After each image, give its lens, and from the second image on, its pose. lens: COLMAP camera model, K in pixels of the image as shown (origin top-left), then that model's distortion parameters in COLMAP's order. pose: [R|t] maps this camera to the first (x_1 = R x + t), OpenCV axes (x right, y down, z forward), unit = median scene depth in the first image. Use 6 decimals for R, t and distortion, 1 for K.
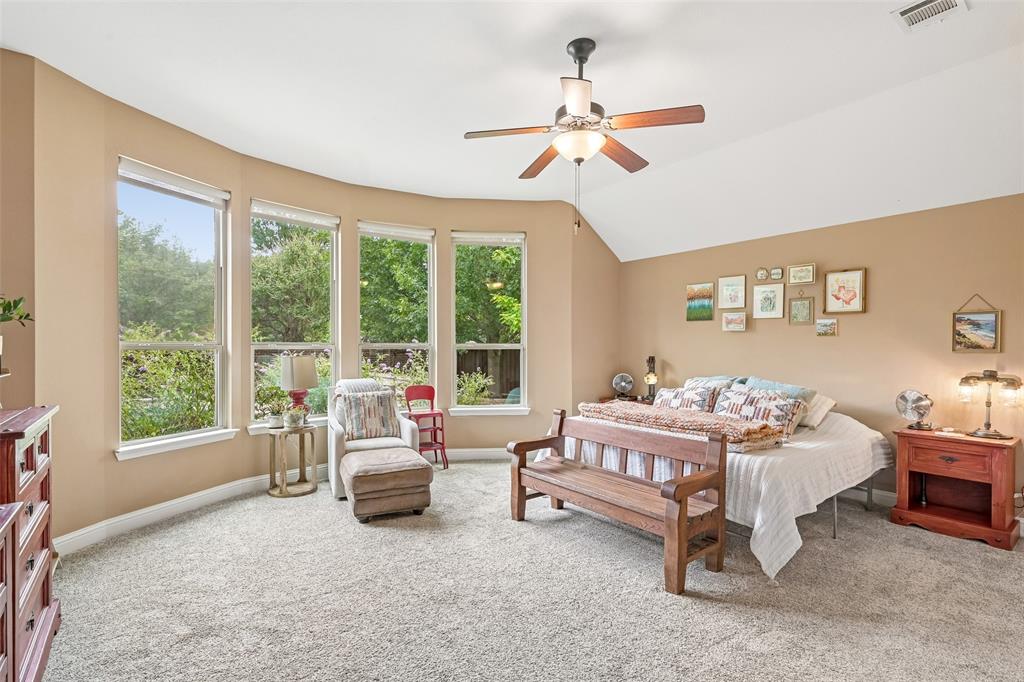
lens RADIAL K [[456.5, 0, 511.4], [0, 456.5, 346.1], [0, 0, 1]] dist [-0.000638, -0.000041]
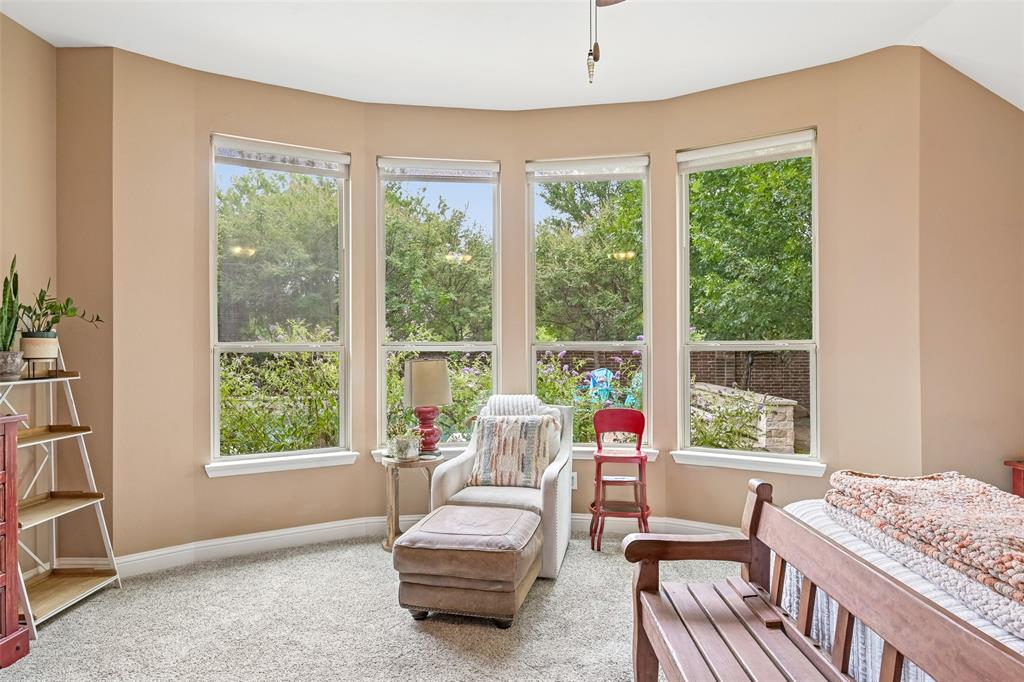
lens RADIAL K [[626.1, 0, 512.0], [0, 626.1, 341.0], [0, 0, 1]] dist [-0.002758, 0.000595]
pose [[0.789998, -0.009166, -0.613041, 0.272006], [0.004457, 0.999948, -0.009207, 0.000682], [0.613093, 0.004541, 0.789998, 0.311138]]
